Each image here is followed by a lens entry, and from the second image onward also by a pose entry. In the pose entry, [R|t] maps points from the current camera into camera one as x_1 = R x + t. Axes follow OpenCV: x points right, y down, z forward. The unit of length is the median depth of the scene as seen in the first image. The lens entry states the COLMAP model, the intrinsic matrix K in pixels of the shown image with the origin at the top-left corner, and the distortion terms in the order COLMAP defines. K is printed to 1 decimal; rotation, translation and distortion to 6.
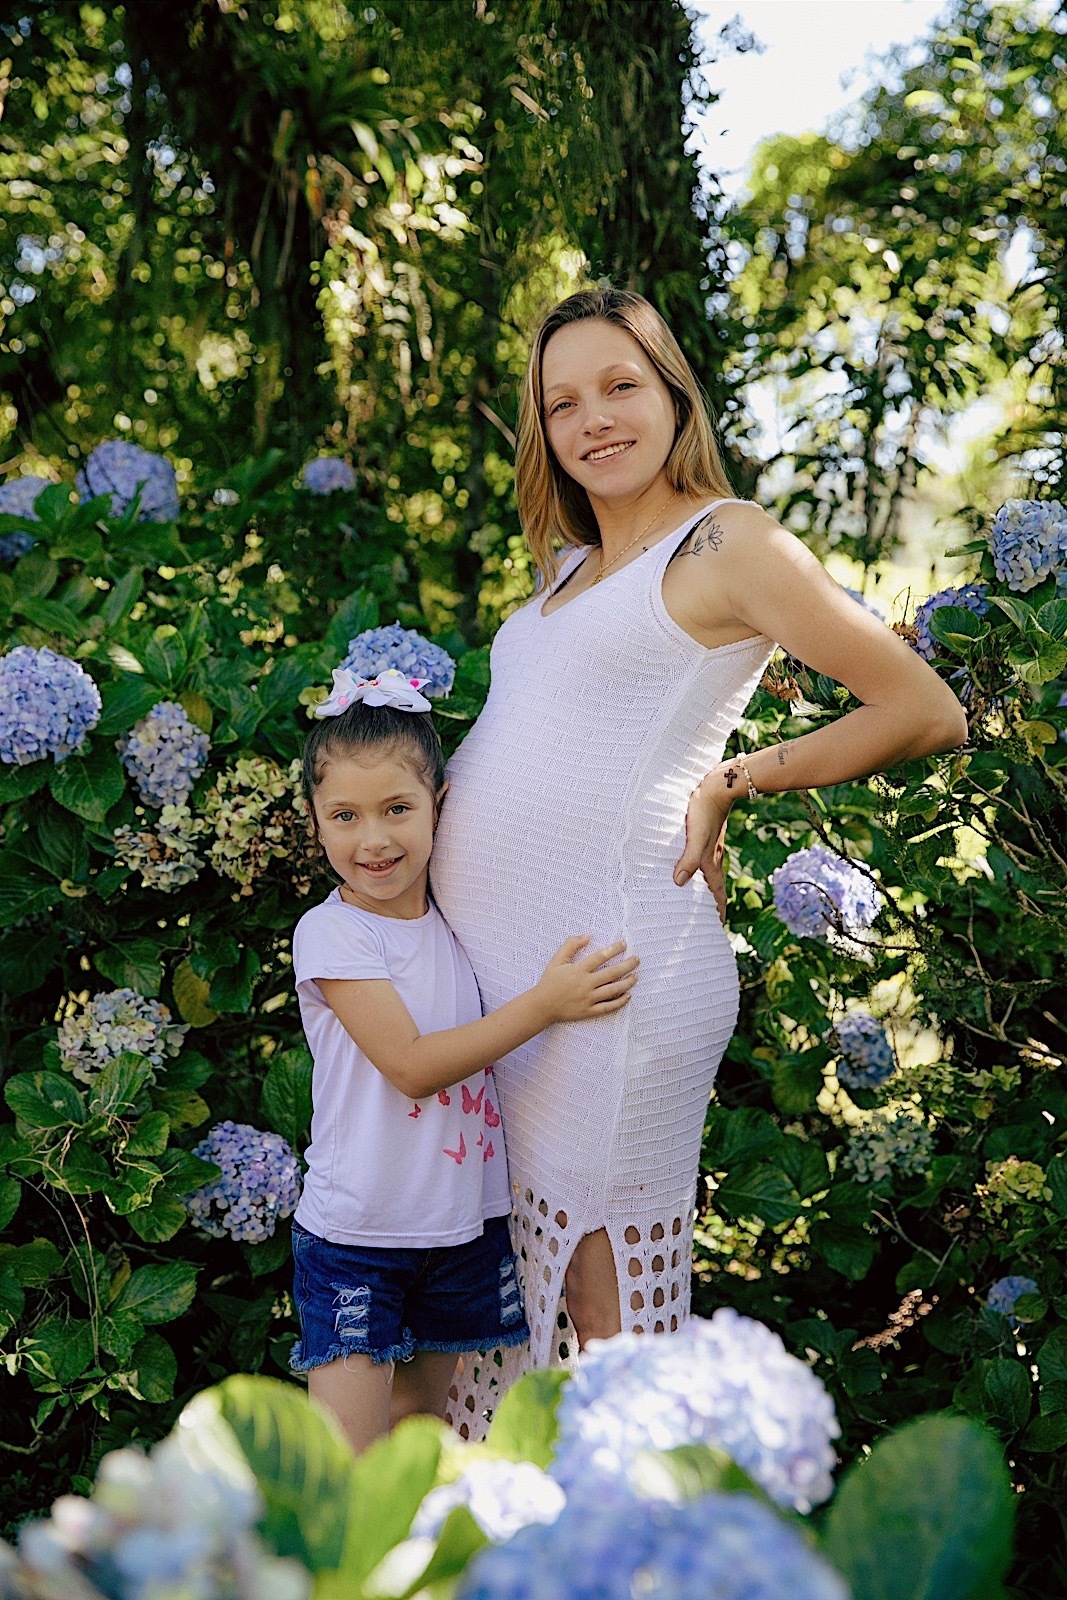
lens RADIAL K [[2228.4, 0, 522.1], [0, 2228.4, 838.3], [0, 0, 1]] dist [0.106865, 0.000000]
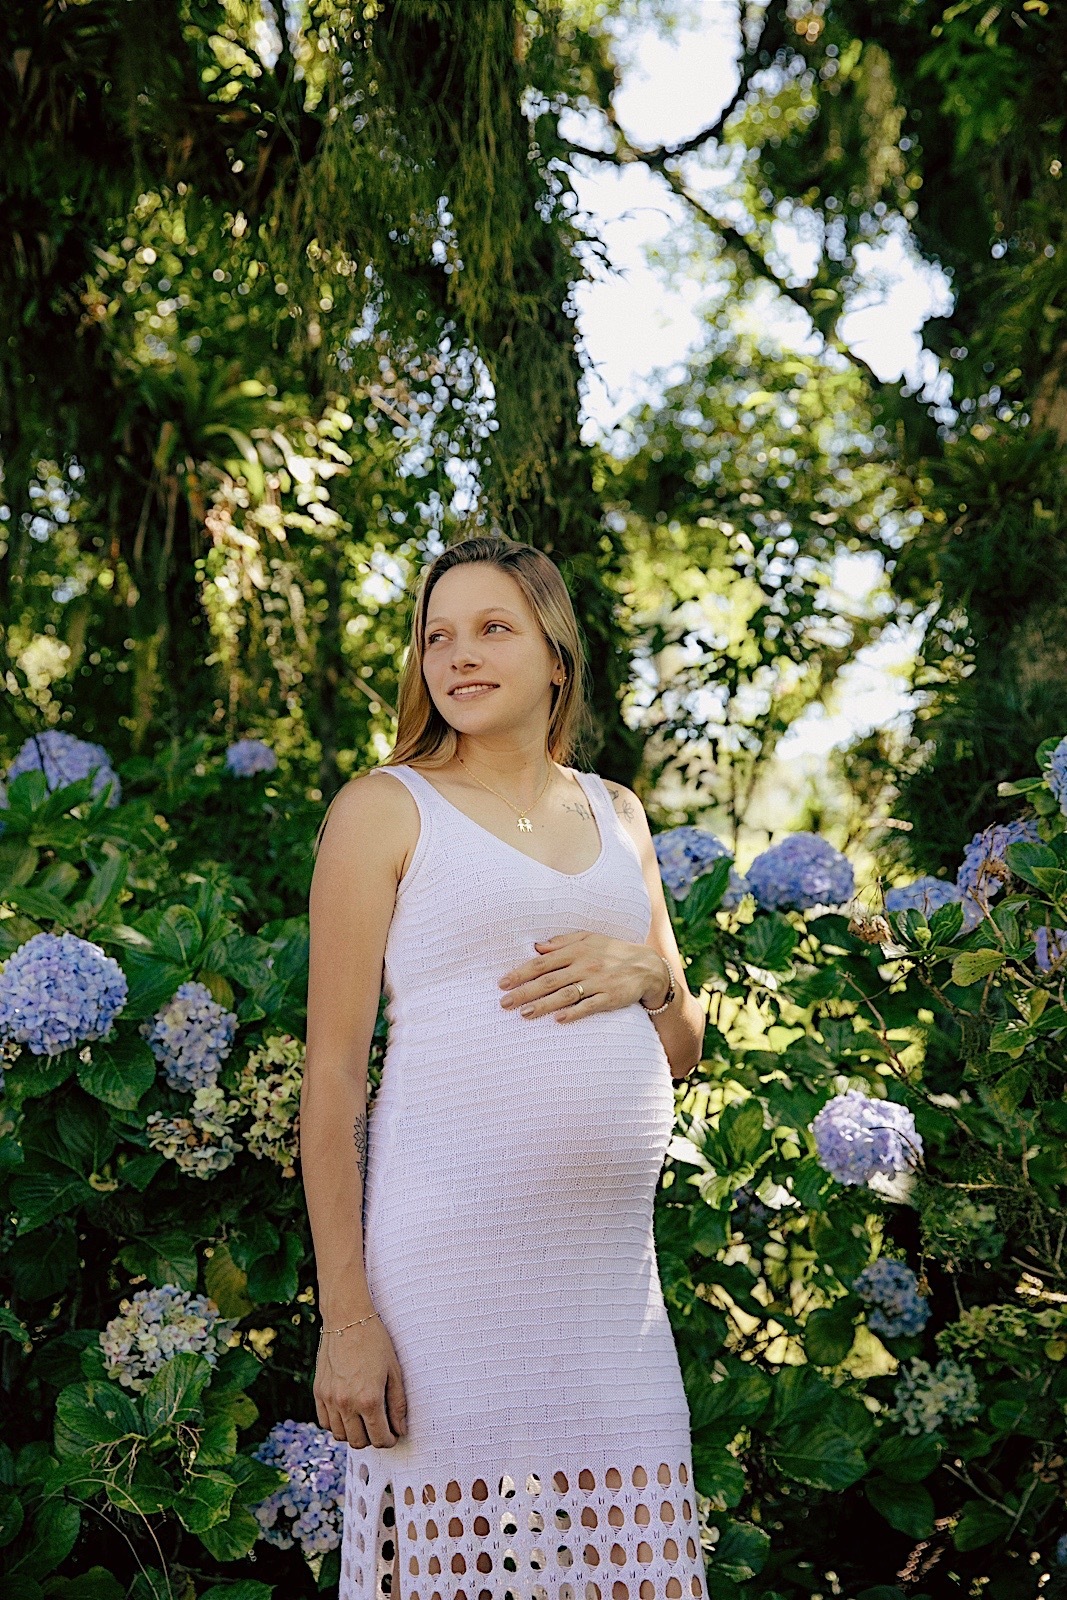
lens RADIAL K [[2119.9, 0, 528.4], [0, 2119.9, 835.8], [0, 0, 1]] dist [0.091508, 0.000000]
pose [[0.992690, -0.045530, 0.111777, -0.116126], [0.059208, 0.990730, -0.122267, -0.002077], [-0.105174, 0.127991, 0.986183, 0.061431]]
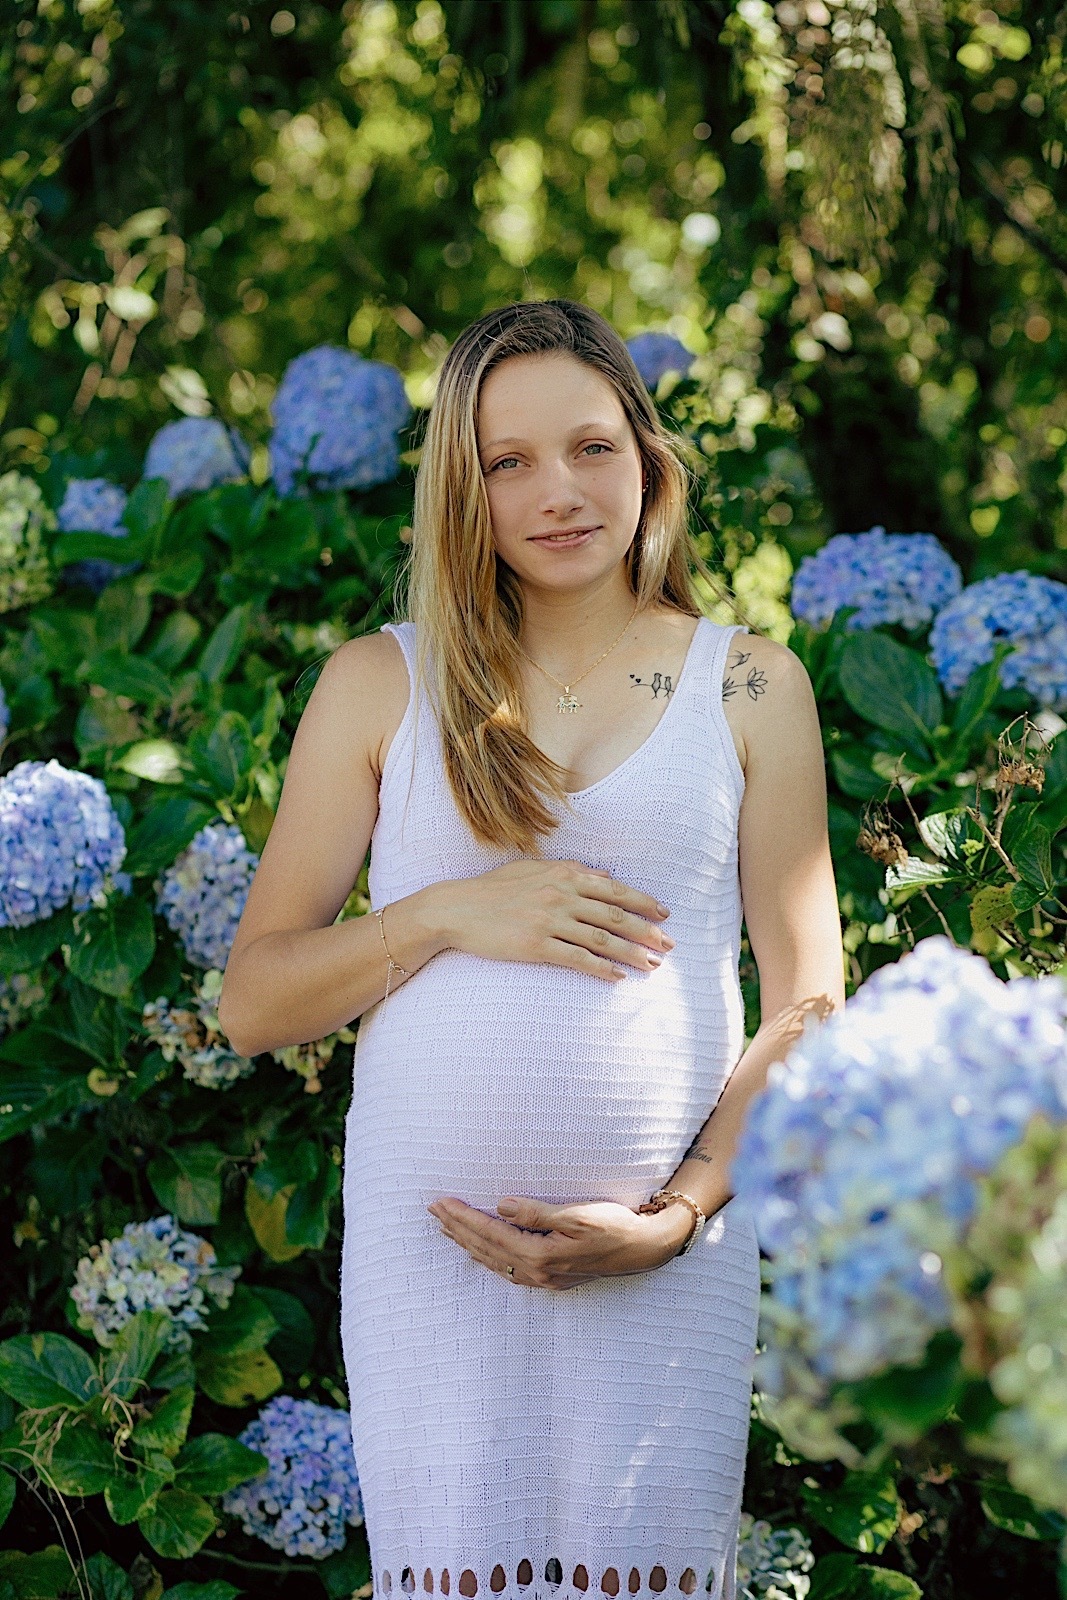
lens RADIAL K [[3948.7, 0, 535.0], [0, 3948.7, 808.1], [0, 0, 1]] dist [-0.141186, 0.000000]
pose [[0.966360, -0.031249, -0.255289, 0.284736], [0.039481, 0.998851, 0.027183, -0.101085], [0.254146, -0.036347, 0.966483, -0.244694]]
